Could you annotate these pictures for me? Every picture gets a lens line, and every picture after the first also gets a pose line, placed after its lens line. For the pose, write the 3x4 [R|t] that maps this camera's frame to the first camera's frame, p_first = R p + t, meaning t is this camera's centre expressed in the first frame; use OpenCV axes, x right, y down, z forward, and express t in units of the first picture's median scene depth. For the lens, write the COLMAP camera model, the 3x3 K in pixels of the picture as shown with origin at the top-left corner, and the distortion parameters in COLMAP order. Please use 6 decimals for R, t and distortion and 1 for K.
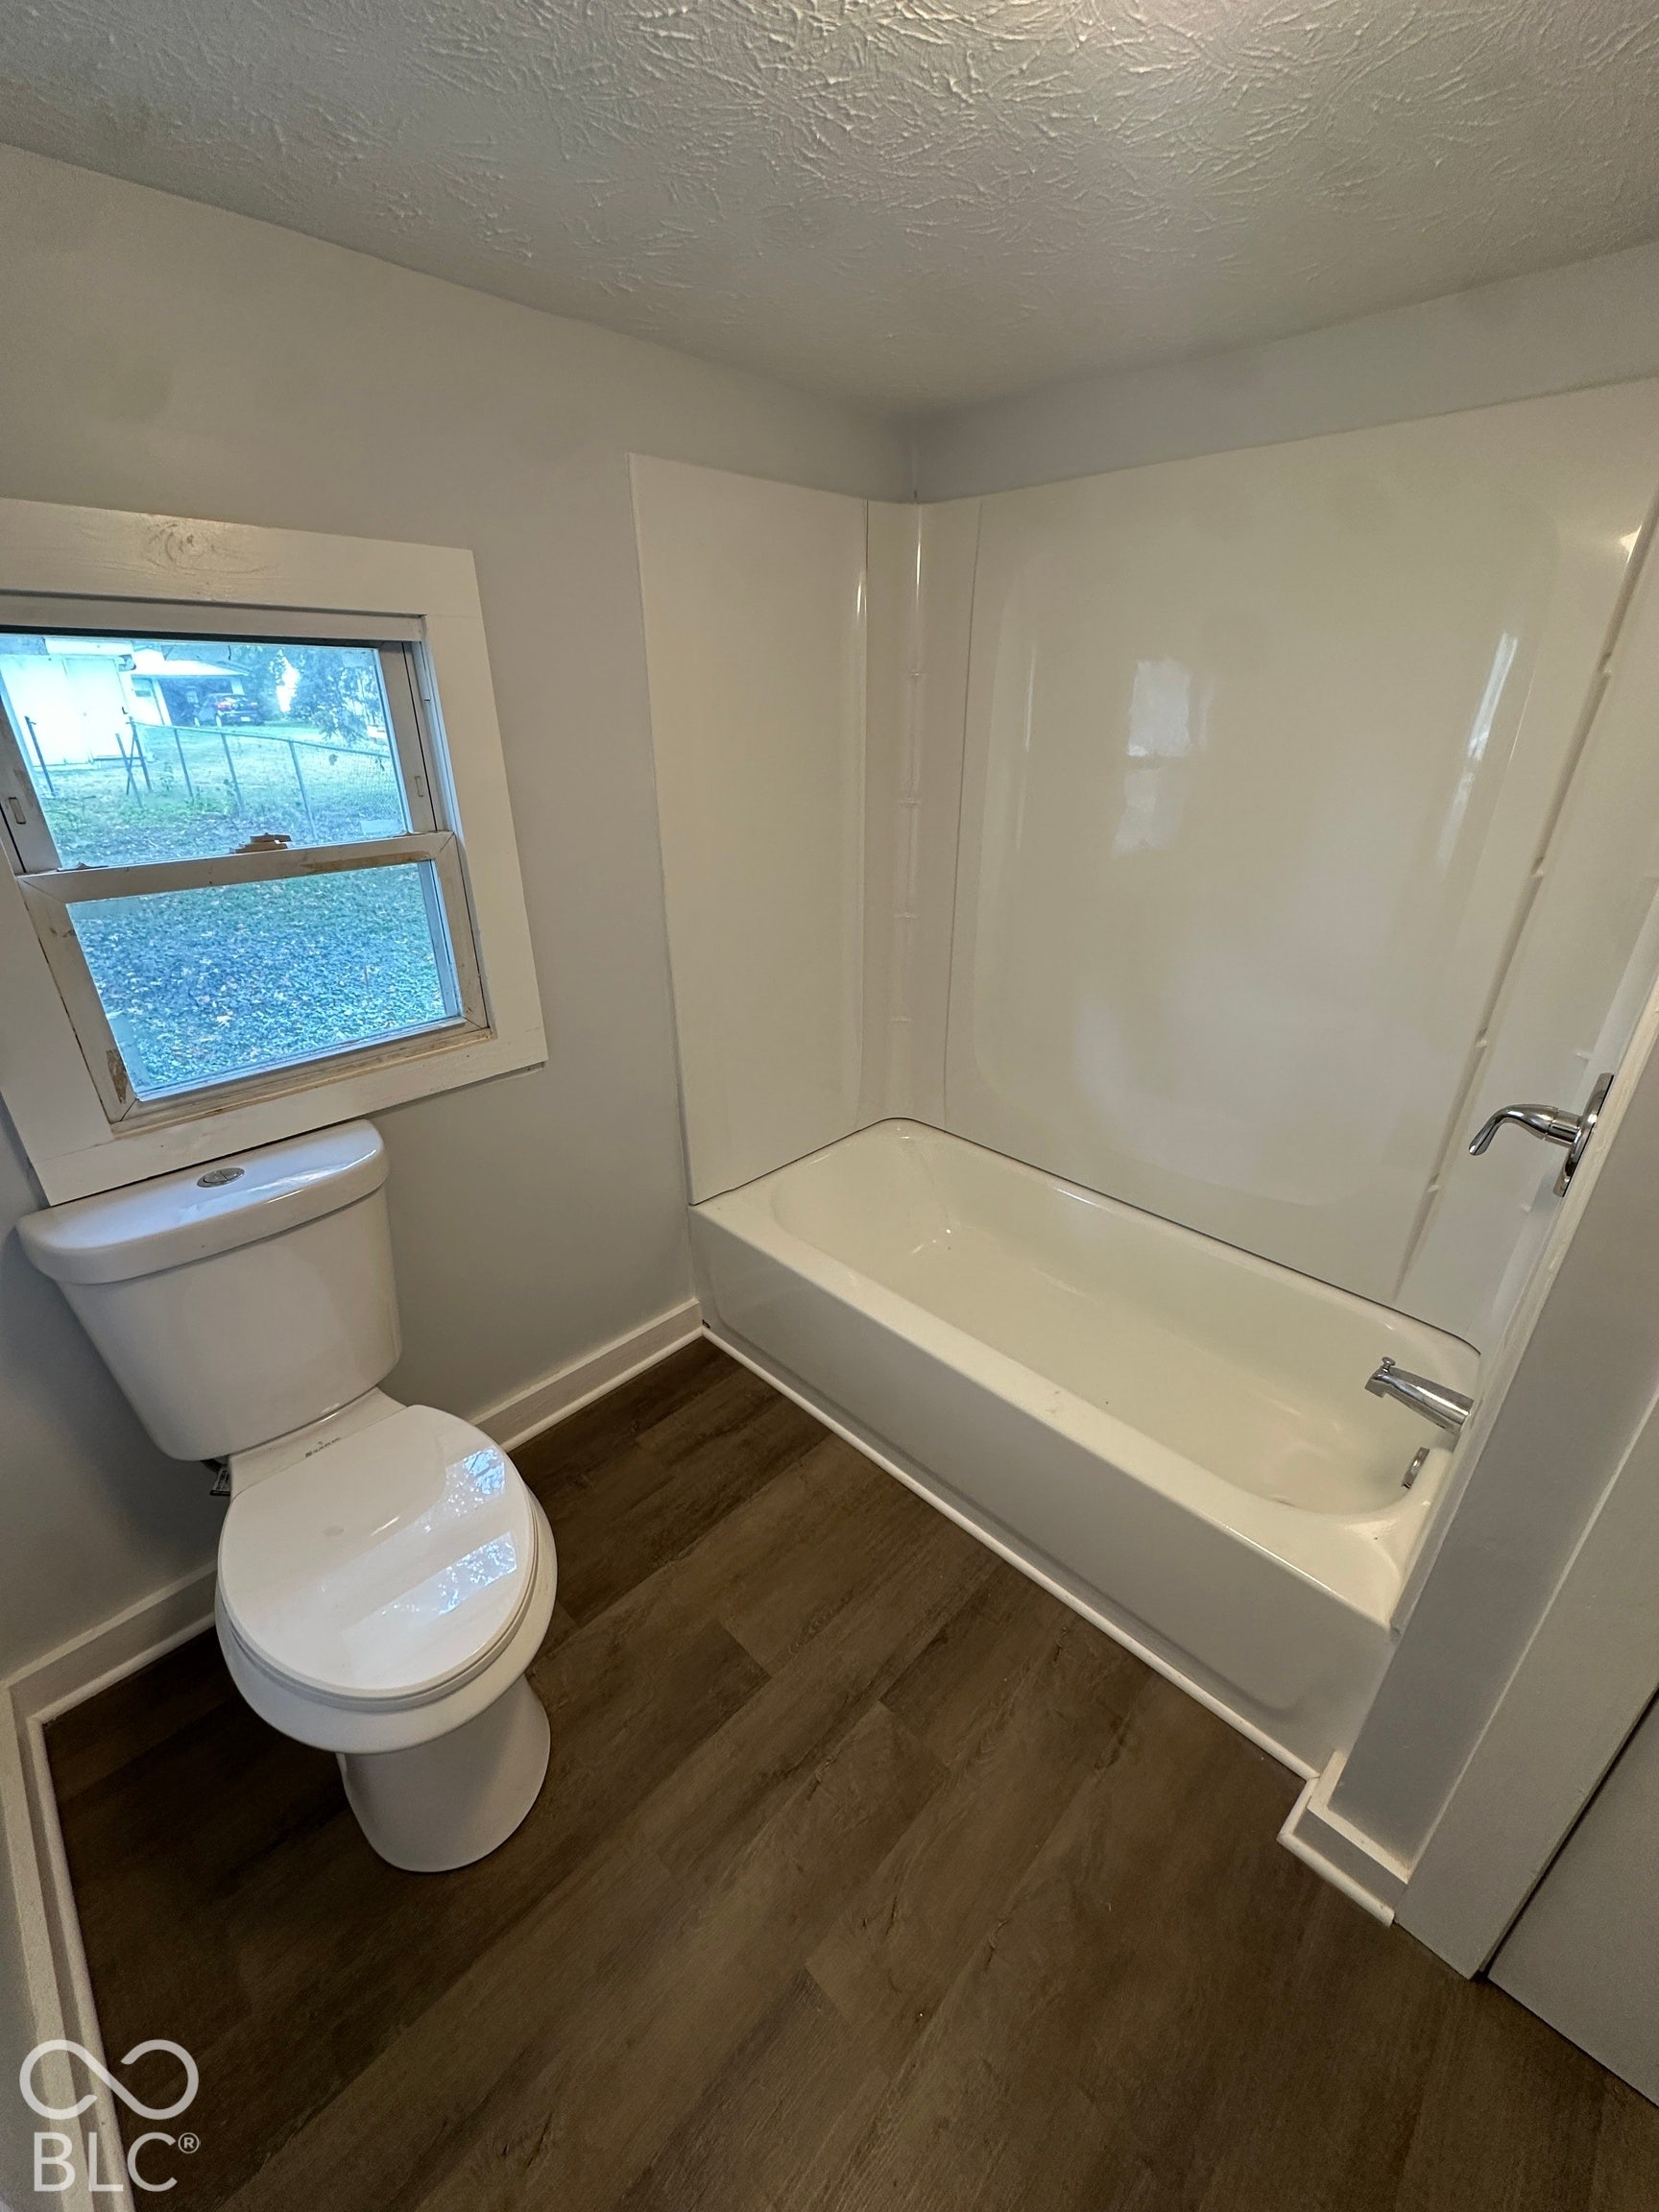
lens RADIAL K [[881.7, 0, 821.1], [0, 881.7, 1109.6], [0, 0, 1]] dist [-0.003754, 0.000697]
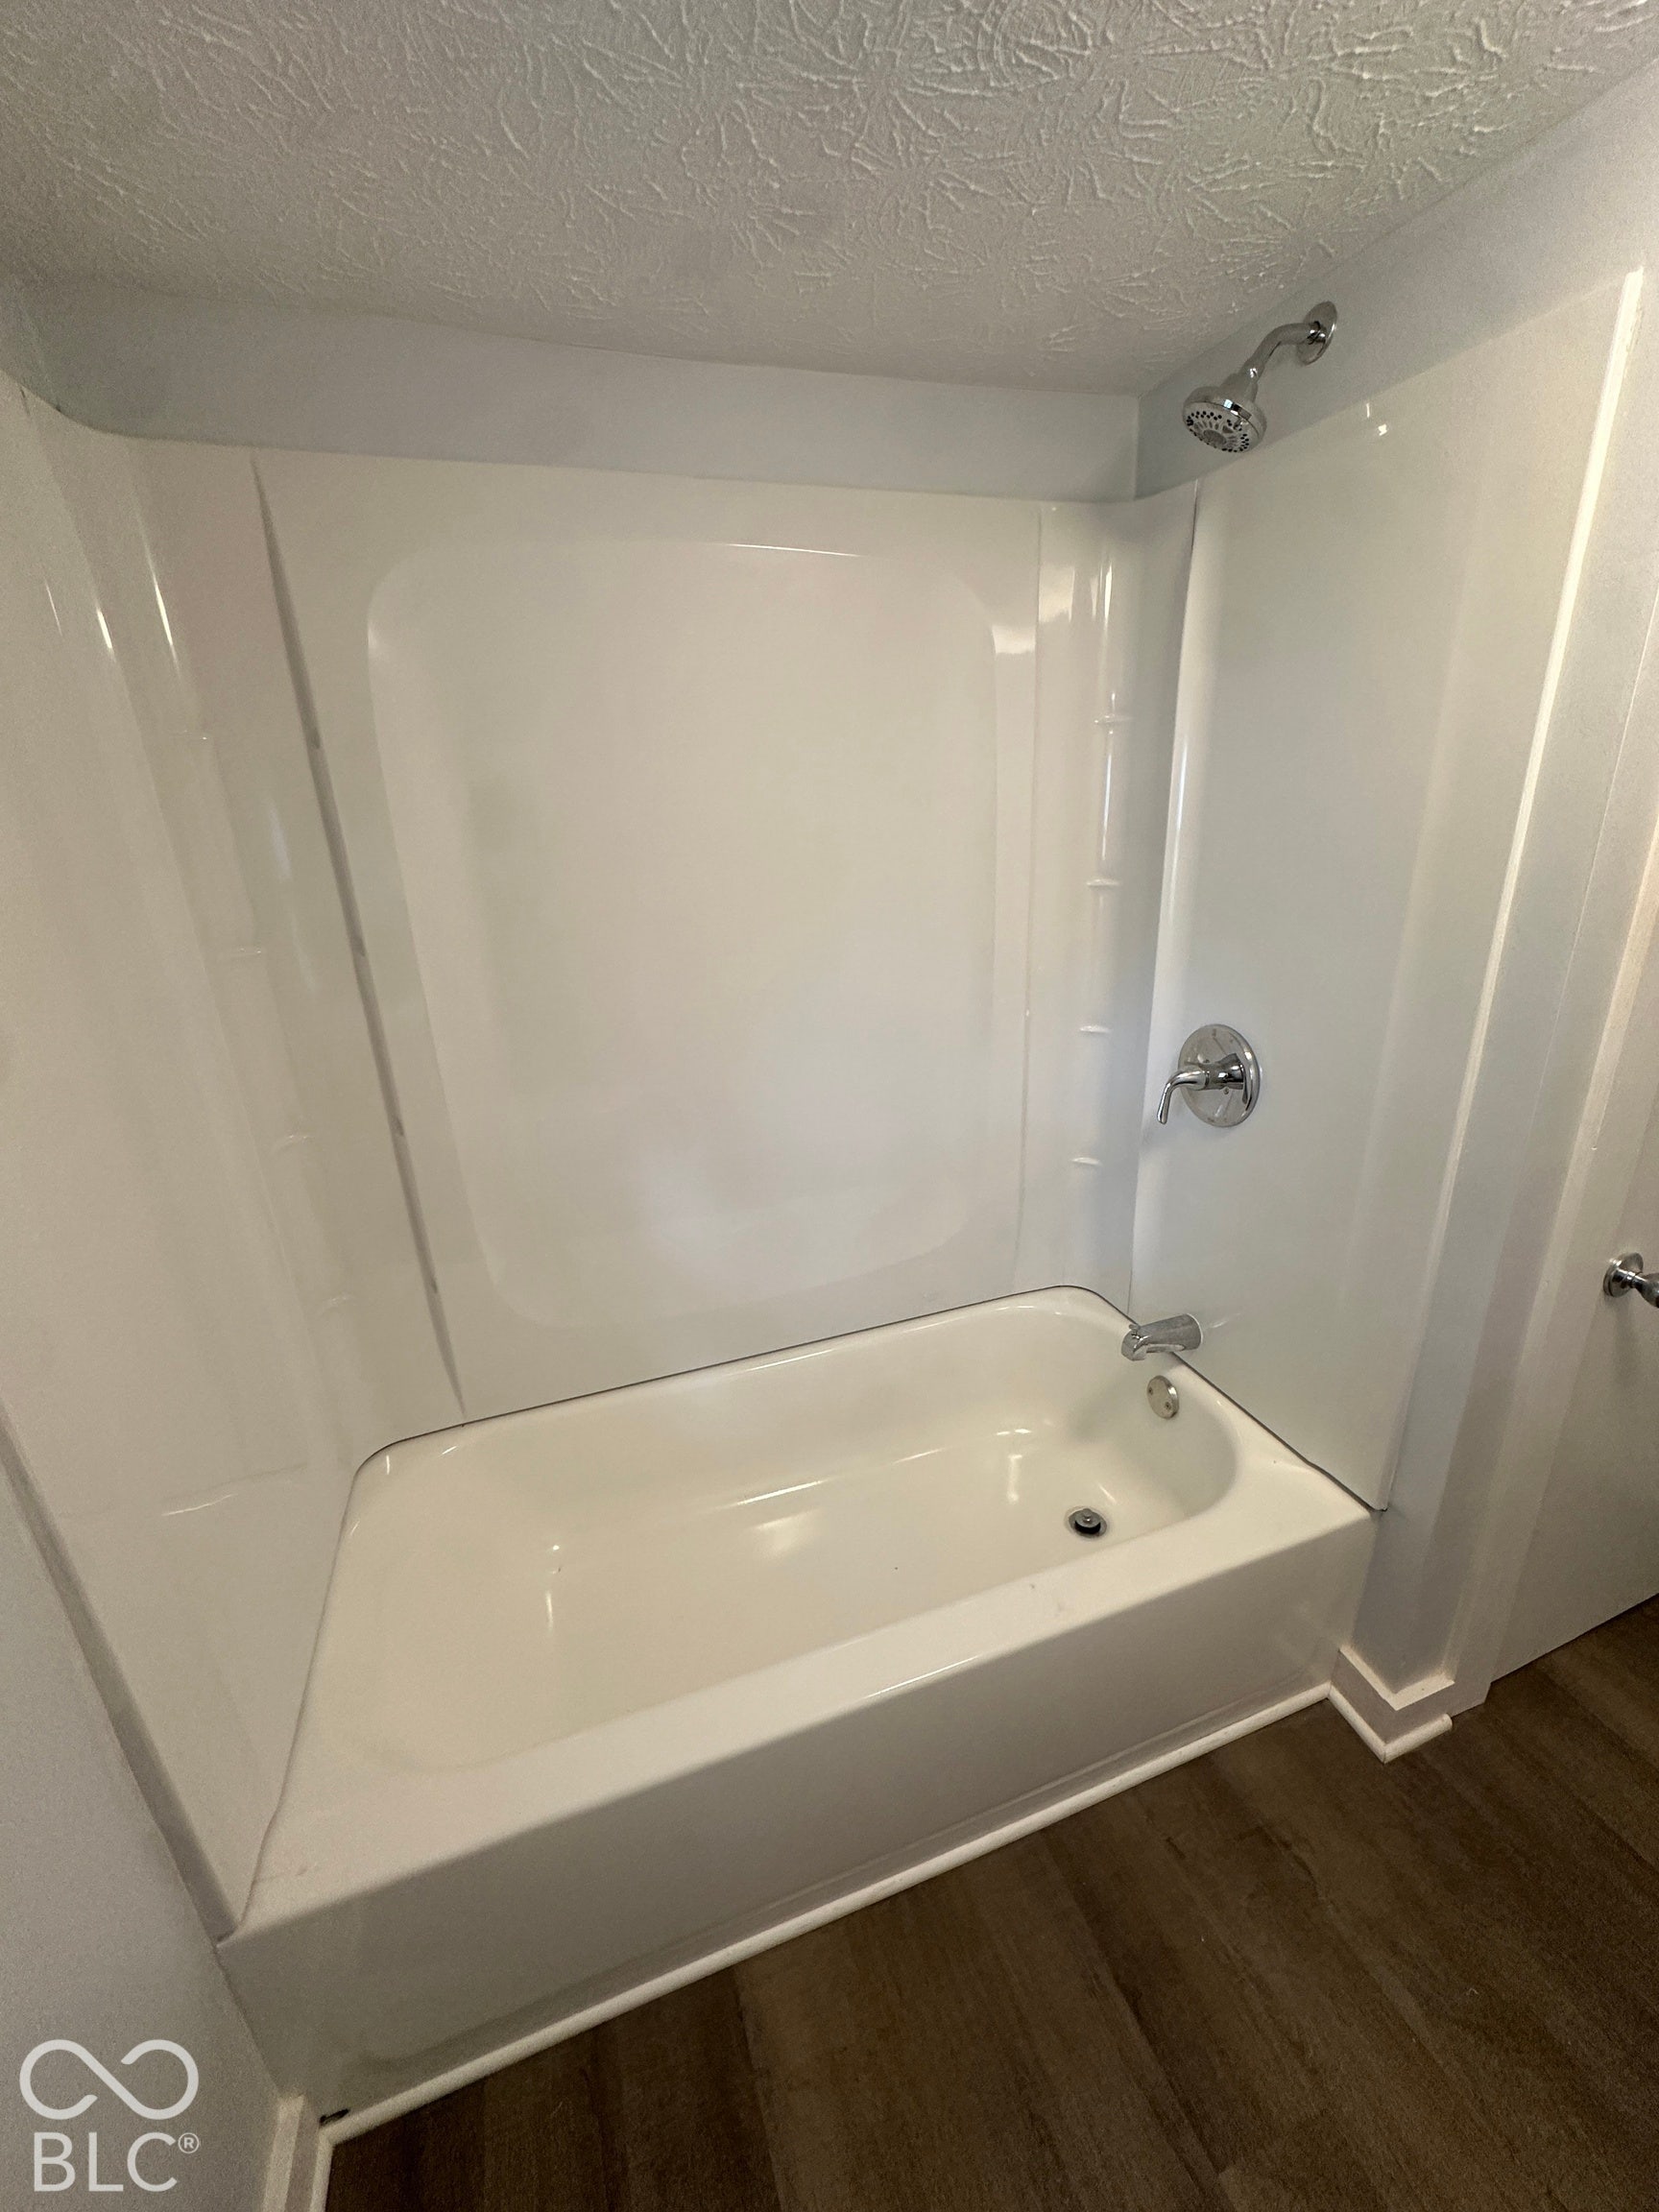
lens RADIAL K [[881.7, 0, 834.4], [0, 881.7, 1112.3], [0, 0, 1]] dist [-0.003754, 0.000697]
pose [[0.431206, -0.306698, 0.848526, -0.379160], [0.415262, 0.902386, 0.115137, -0.245153], [-0.801011, 0.302713, 0.516475, 0.662503]]
